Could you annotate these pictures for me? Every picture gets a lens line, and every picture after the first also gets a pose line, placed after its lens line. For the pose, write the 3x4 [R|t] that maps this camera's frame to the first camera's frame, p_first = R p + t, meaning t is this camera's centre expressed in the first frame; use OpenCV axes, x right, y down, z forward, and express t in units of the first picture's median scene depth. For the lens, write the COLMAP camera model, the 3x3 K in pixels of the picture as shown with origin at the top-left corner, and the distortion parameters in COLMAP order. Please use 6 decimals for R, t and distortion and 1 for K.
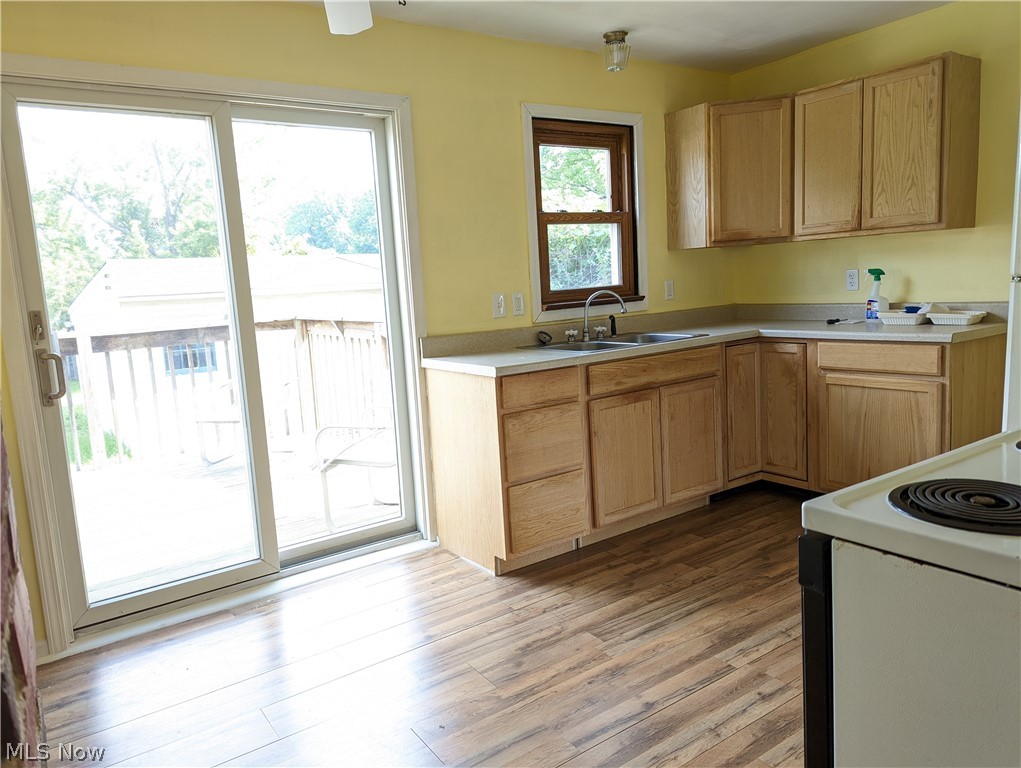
lens RADIAL K [[720.2, 0, 513.4], [0, 720.2, 375.7], [0, 0, 1]] dist [0.070276, -0.061483]
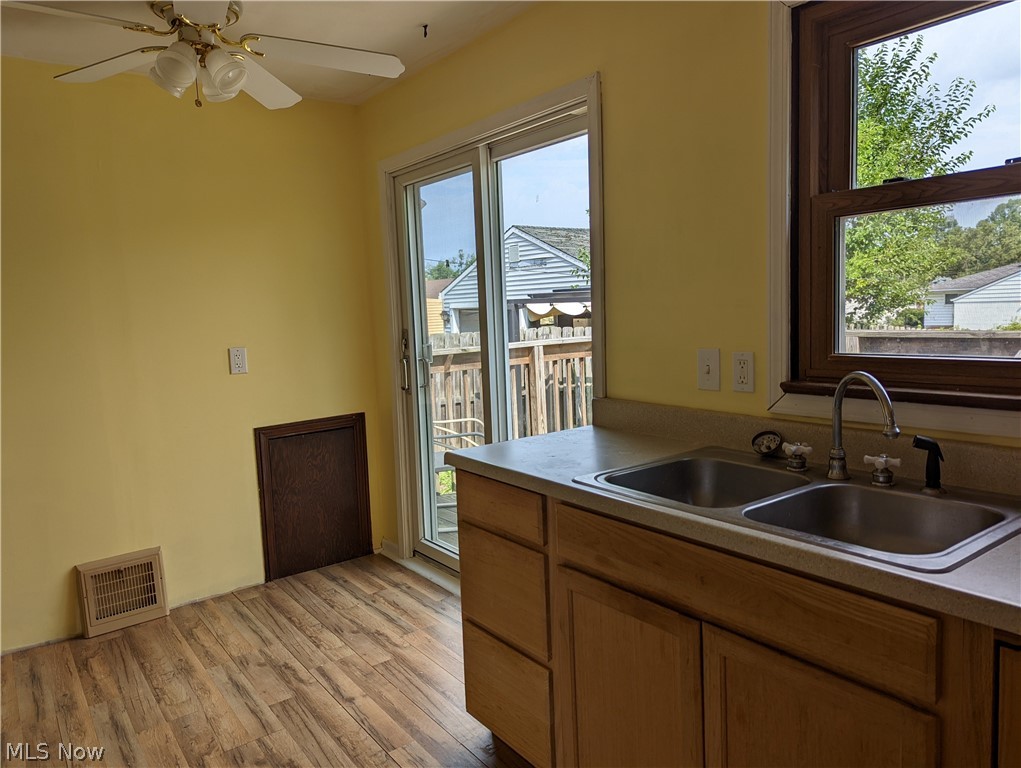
lens RADIAL K [[720.2, 0, 513.4], [0, 720.2, 375.7], [0, 0, 1]] dist [0.070276, -0.061483]
pose [[0.017344, 0.154867, -0.987783, 0.612192], [-0.092337, 0.983958, 0.152646, -0.183679], [0.995577, 0.088562, 0.031366, 0.895912]]
